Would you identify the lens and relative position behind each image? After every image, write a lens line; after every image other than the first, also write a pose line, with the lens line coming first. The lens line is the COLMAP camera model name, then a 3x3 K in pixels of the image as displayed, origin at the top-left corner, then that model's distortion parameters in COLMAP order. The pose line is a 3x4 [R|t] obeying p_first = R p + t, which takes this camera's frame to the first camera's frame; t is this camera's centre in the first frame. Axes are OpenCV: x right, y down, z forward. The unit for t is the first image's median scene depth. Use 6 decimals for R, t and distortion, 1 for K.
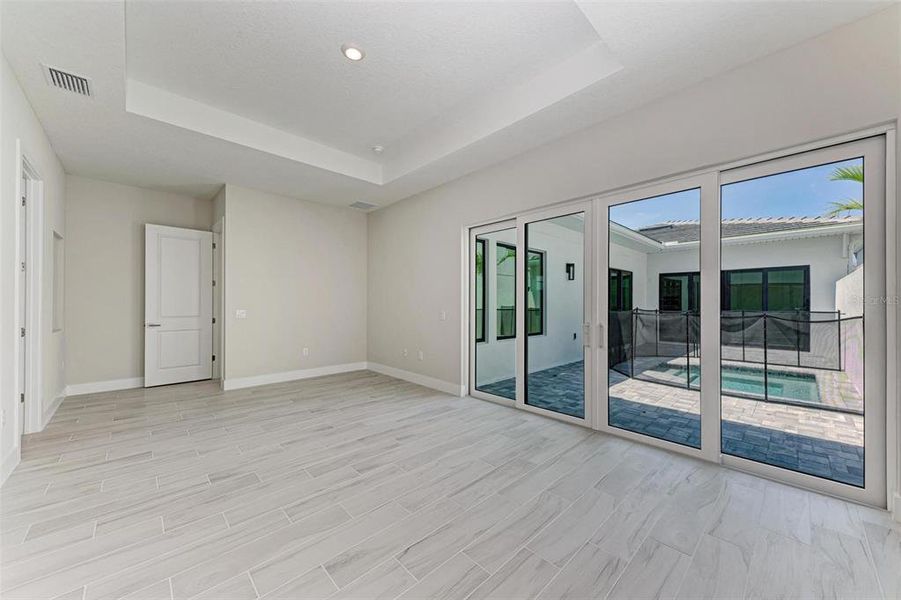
lens RADIAL K [[334.0, 0, 448.1], [0, 334.0, 302.6], [0, 0, 1]] dist [0.012012, 0.000042]
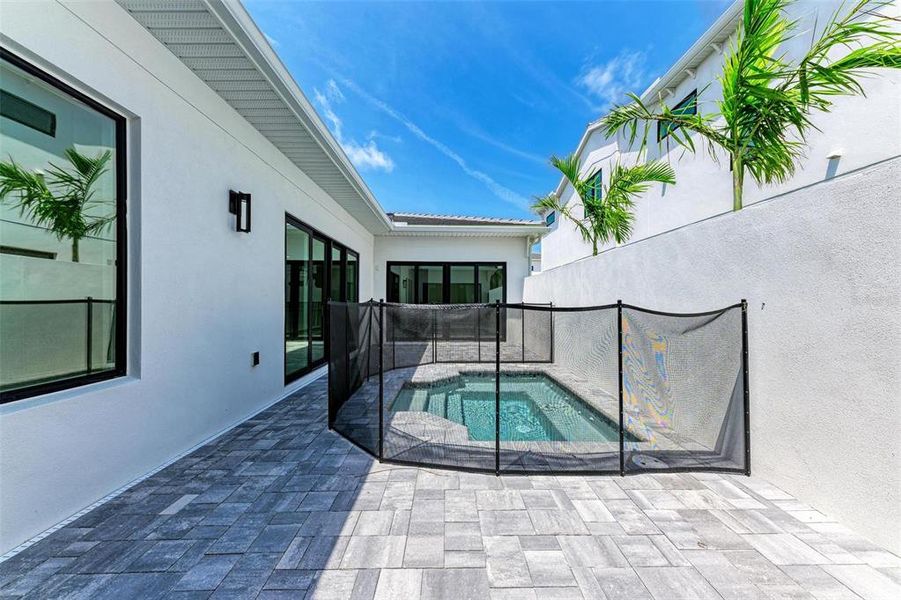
lens RADIAL K [[334.0, 0, 454.9], [0, 334.0, 304.0], [0, 0, 1]] dist [0.012012, 0.000042]
pose [[0.692424, -0.003030, 0.721484, 0.235120], [-0.002528, 0.999975, 0.006625, 0.021371], [-0.721486, -0.006411, 0.692399, 0.483284]]
